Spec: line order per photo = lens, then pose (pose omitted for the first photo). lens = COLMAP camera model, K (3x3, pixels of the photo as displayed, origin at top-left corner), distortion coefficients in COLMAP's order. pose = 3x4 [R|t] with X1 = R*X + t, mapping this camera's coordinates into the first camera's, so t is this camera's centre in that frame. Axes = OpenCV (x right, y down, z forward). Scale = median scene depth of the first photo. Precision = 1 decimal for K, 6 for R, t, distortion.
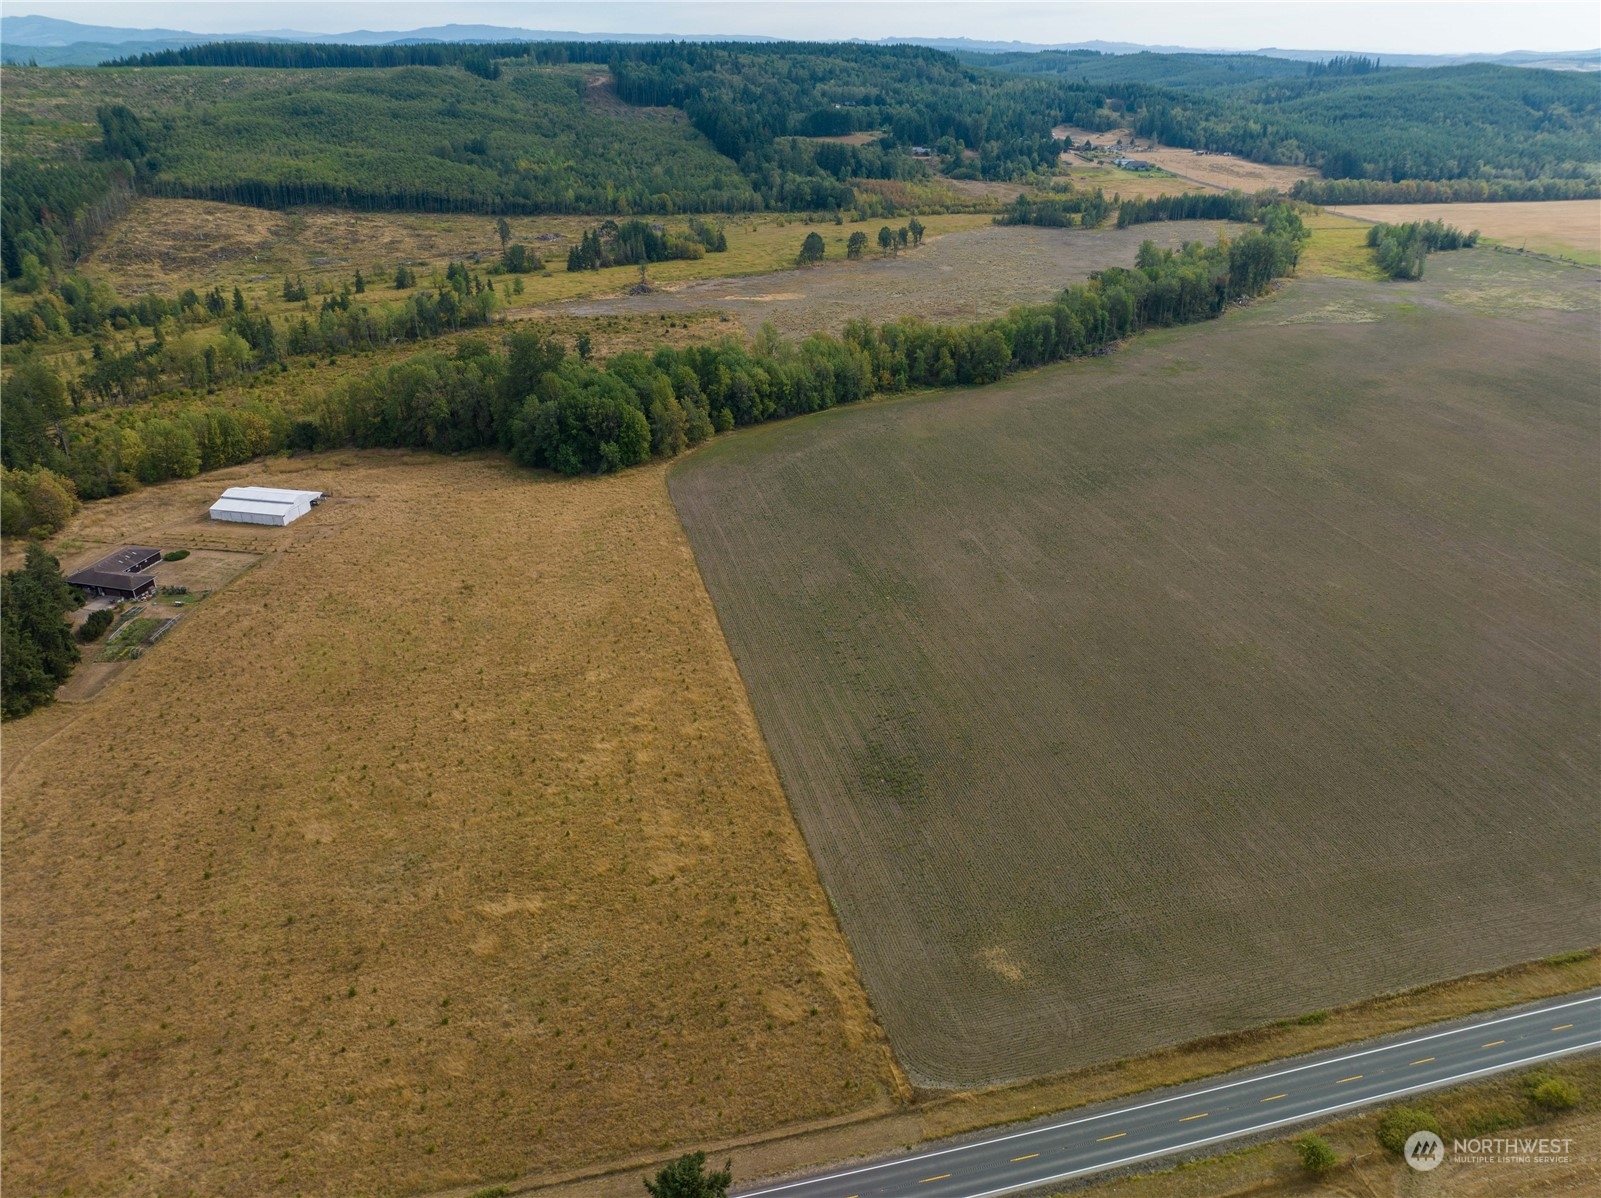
lens RADIAL K [[1138.8, 0, 800.5], [0, 1138.8, 599.0], [0, 0, 1]] dist [-0.060314, 0.039394]
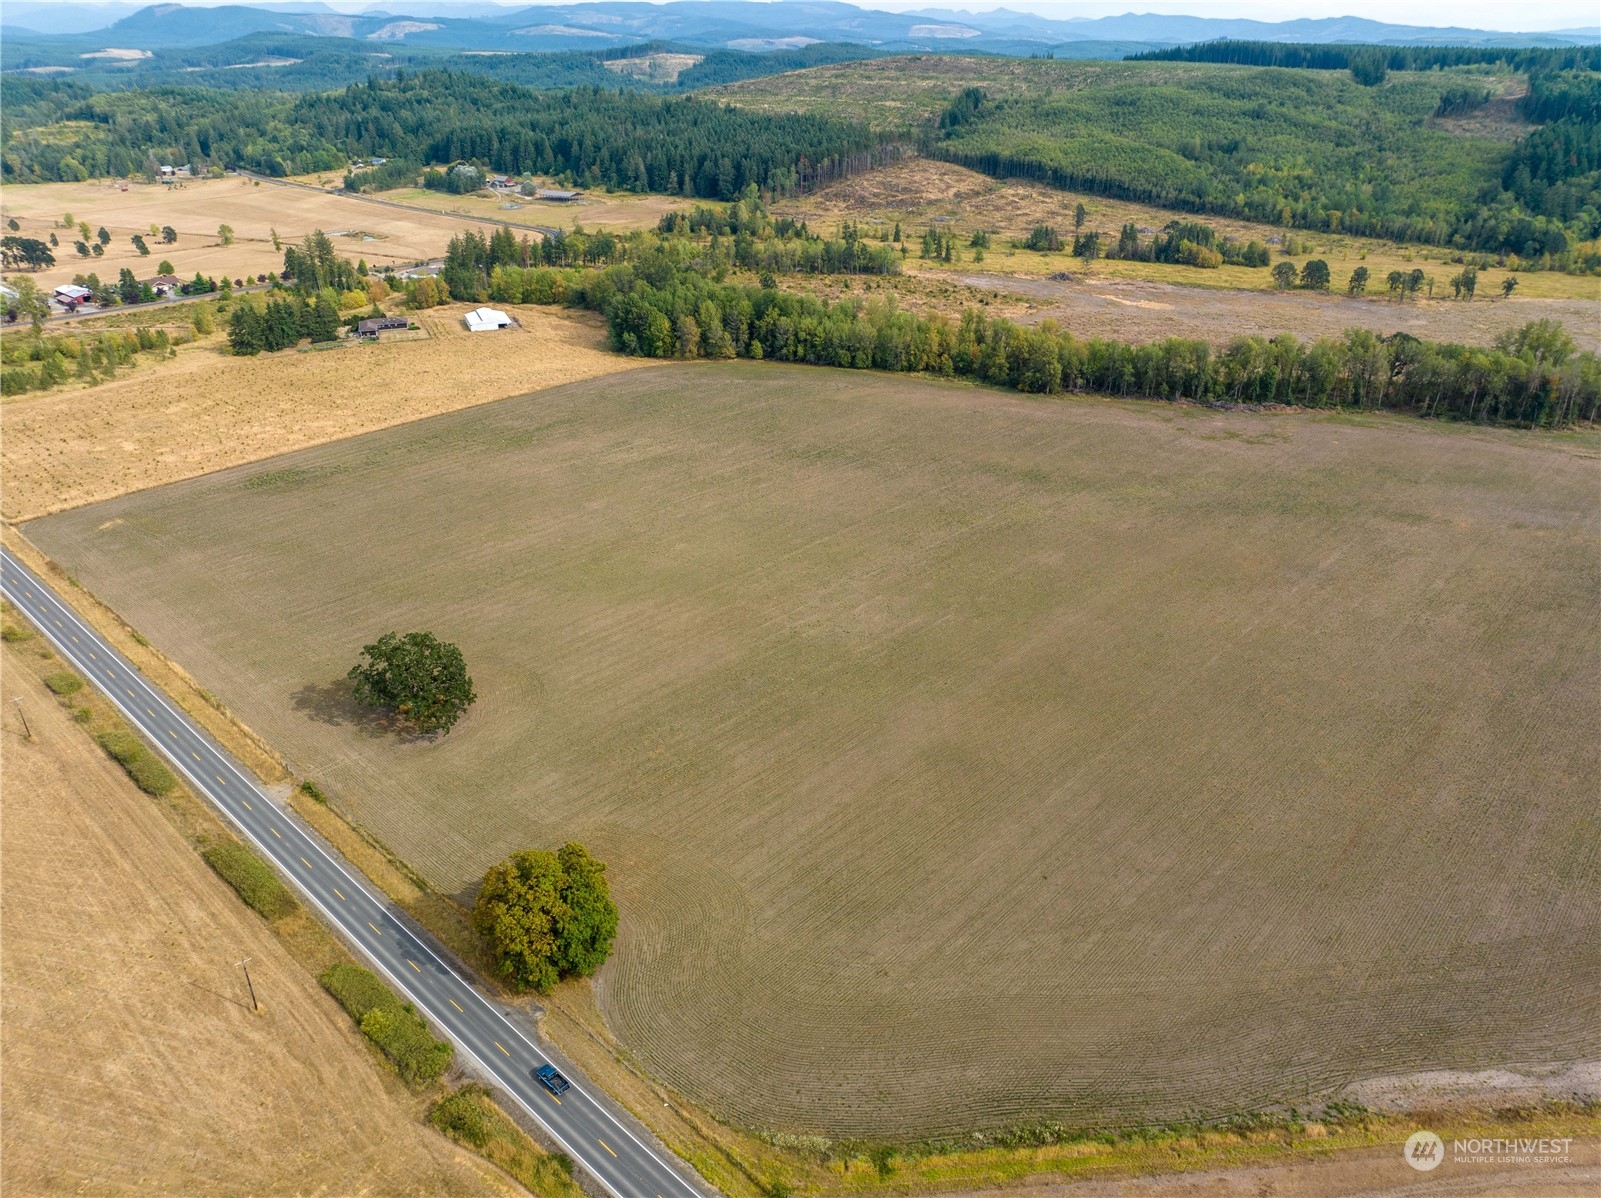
lens RADIAL K [[1138.8, 0, 800.5], [0, 1138.8, 599.0], [0, 0, 1]] dist [-0.060314, 0.039394]
pose [[0.547448, 0.370652, -0.750278, 0.655665], [-0.368902, 0.911636, 0.181193, -0.099411], [0.751140, 0.177585, 0.635808, 0.189711]]
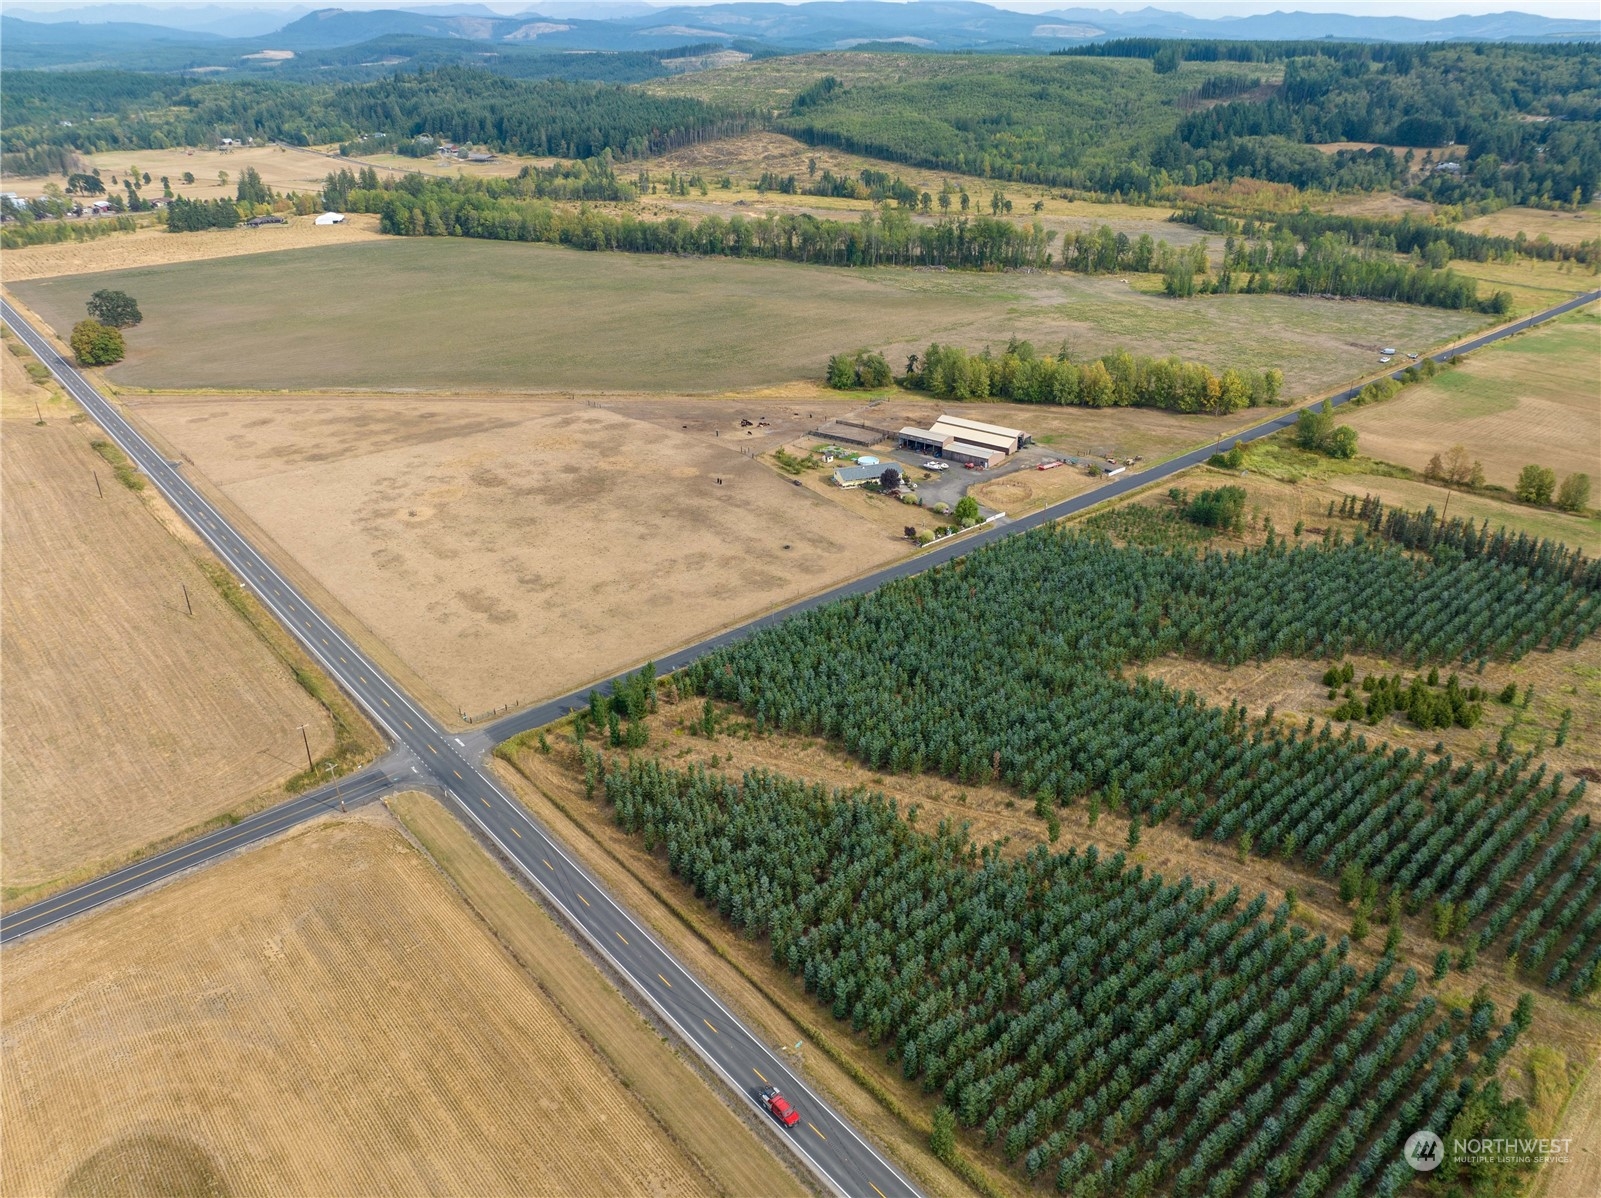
lens RADIAL K [[1138.8, 0, 800.5], [0, 1138.8, 599.0], [0, 0, 1]] dist [-0.060314, 0.039394]
pose [[0.442771, 0.395012, -0.804935, 1.393290], [-0.390699, 0.893017, 0.223325, -0.170574], [0.807037, 0.215605, 0.549733, 0.340046]]
